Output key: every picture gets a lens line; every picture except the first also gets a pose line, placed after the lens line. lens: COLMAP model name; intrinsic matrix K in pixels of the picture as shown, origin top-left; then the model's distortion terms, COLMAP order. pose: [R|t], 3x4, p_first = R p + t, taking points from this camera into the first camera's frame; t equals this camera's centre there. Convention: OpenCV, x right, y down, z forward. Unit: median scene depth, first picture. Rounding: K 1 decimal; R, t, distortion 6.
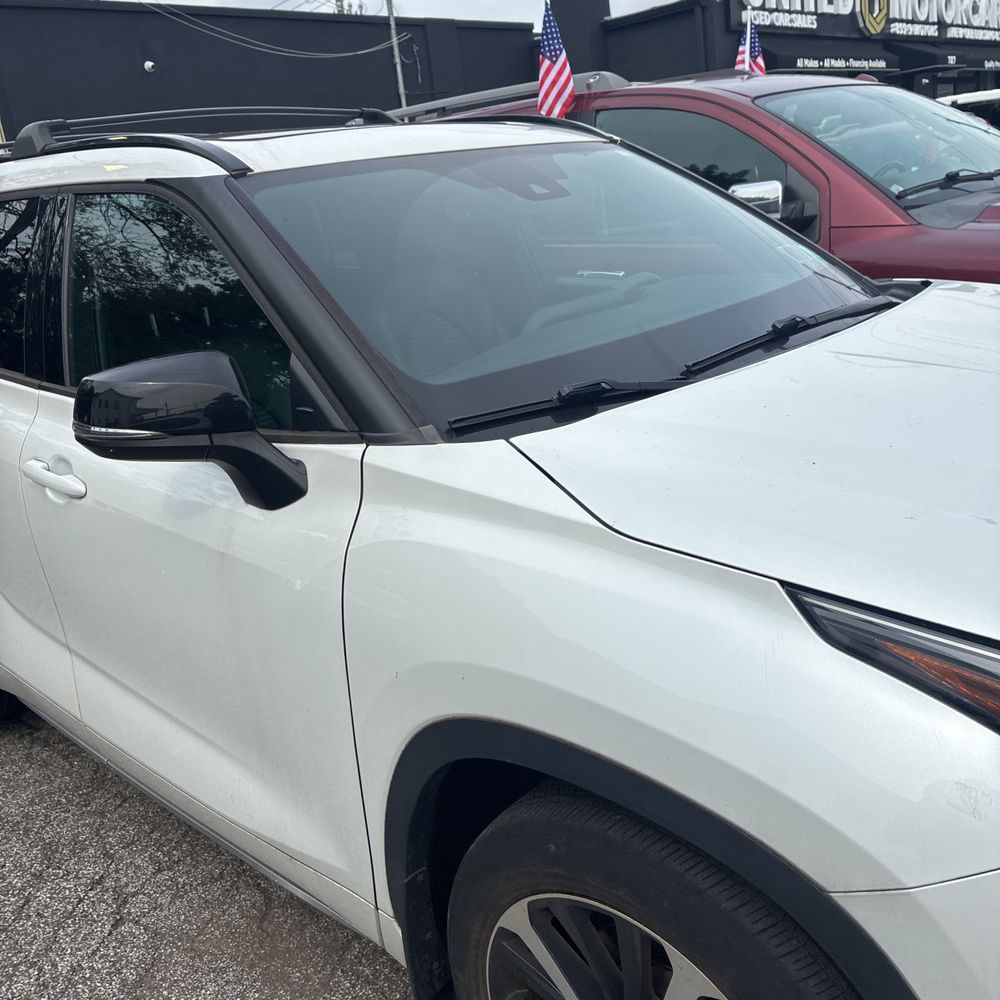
lens RADIAL K [[1035.7, 0, 500.0], [0, 1035.7, 500.0], [0, 0, 1]] dist [0.021955, -0.001372]
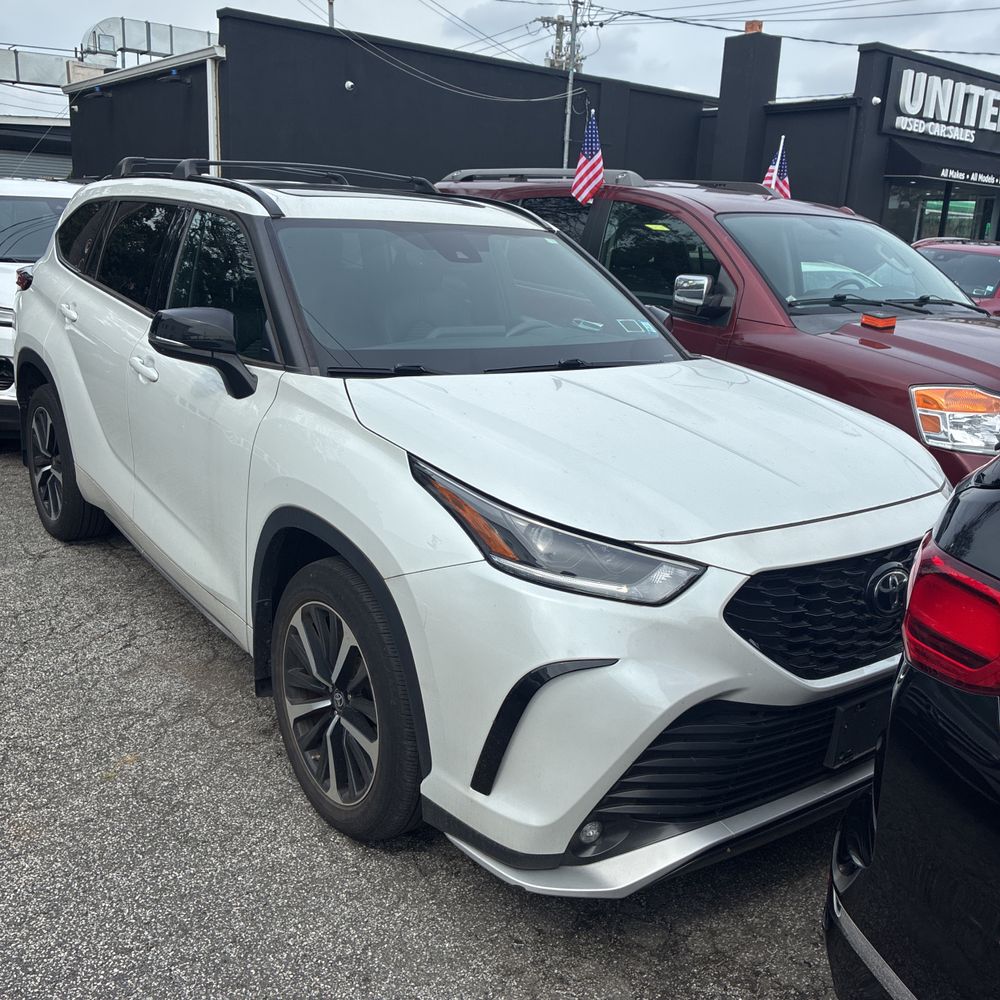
lens RADIAL K [[1045.2, 0, 500.0], [0, 1045.2, 500.0], [0, 0, 1]] dist [0.018154, 0.013903]
pose [[0.968736, 0.208940, -0.133770, 0.231174], [-0.212637, 0.977034, -0.013811, 0.049686], [0.127812, 0.041824, 0.990916, -0.350071]]
